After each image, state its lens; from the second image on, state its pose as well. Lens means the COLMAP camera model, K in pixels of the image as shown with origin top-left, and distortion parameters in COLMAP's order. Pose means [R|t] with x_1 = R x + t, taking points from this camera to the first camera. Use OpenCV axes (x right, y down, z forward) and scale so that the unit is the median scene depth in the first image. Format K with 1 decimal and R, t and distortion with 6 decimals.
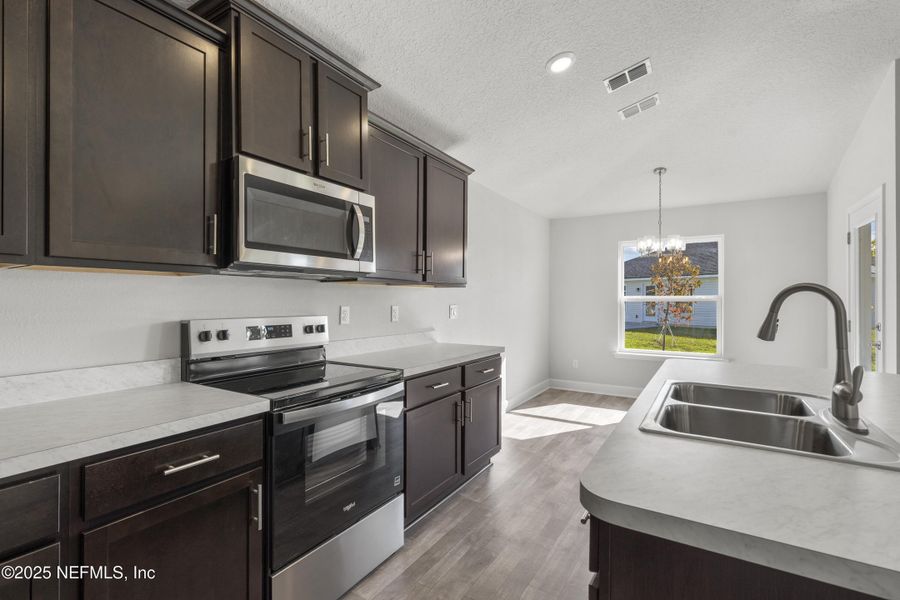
lens RADIAL K [[417.1, 0, 444.3], [0, 417.1, 303.0], [0, 0, 1]] dist [-0.008409, 0.000247]
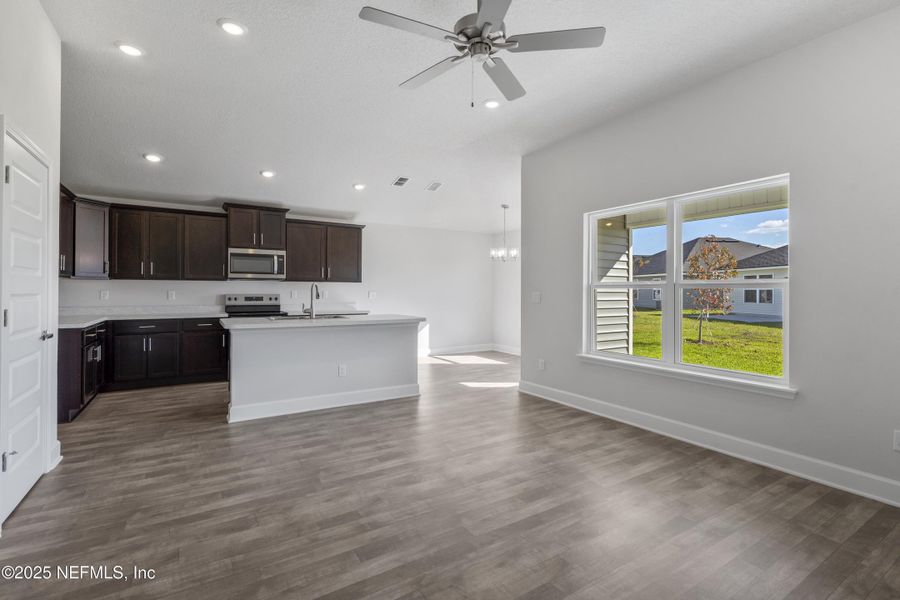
lens RADIAL K [[417.1, 0, 453.2], [0, 417.1, 288.2], [0, 0, 1]] dist [-0.008409, 0.000247]
pose [[0.894349, -0.010769, -0.447240, 2.076743], [0.000884, 0.999751, -0.022306, 0.056969], [0.447369, 0.019554, 0.894136, -0.982403]]
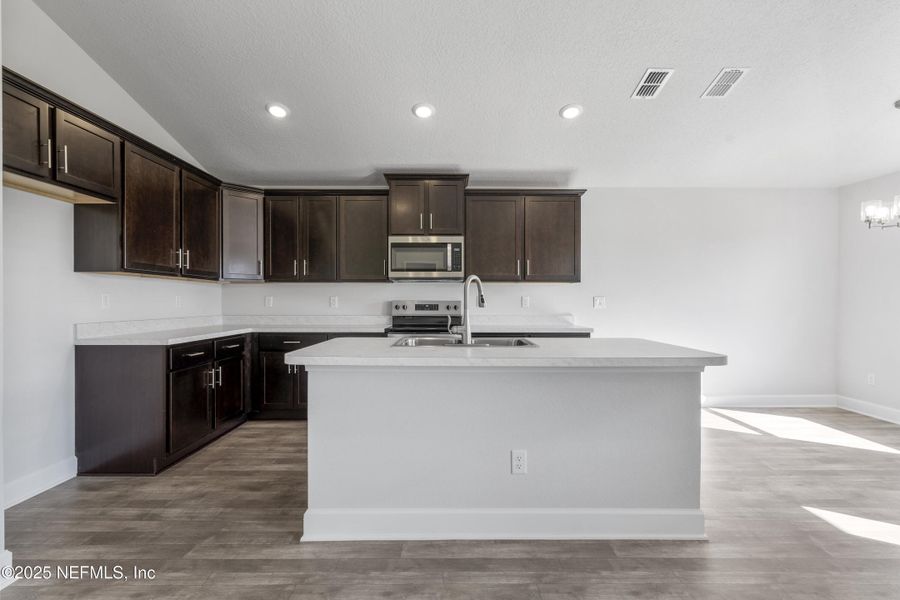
lens RADIAL K [[417.1, 0, 454.9], [0, 417.1, 301.7], [0, 0, 1]] dist [-0.008409, 0.000247]
pose [[0.528962, -0.006203, -0.848623, 1.403309], [-0.006337, 0.999917, -0.011259, 0.059653], [0.848622, 0.011334, 0.528878, -0.021423]]
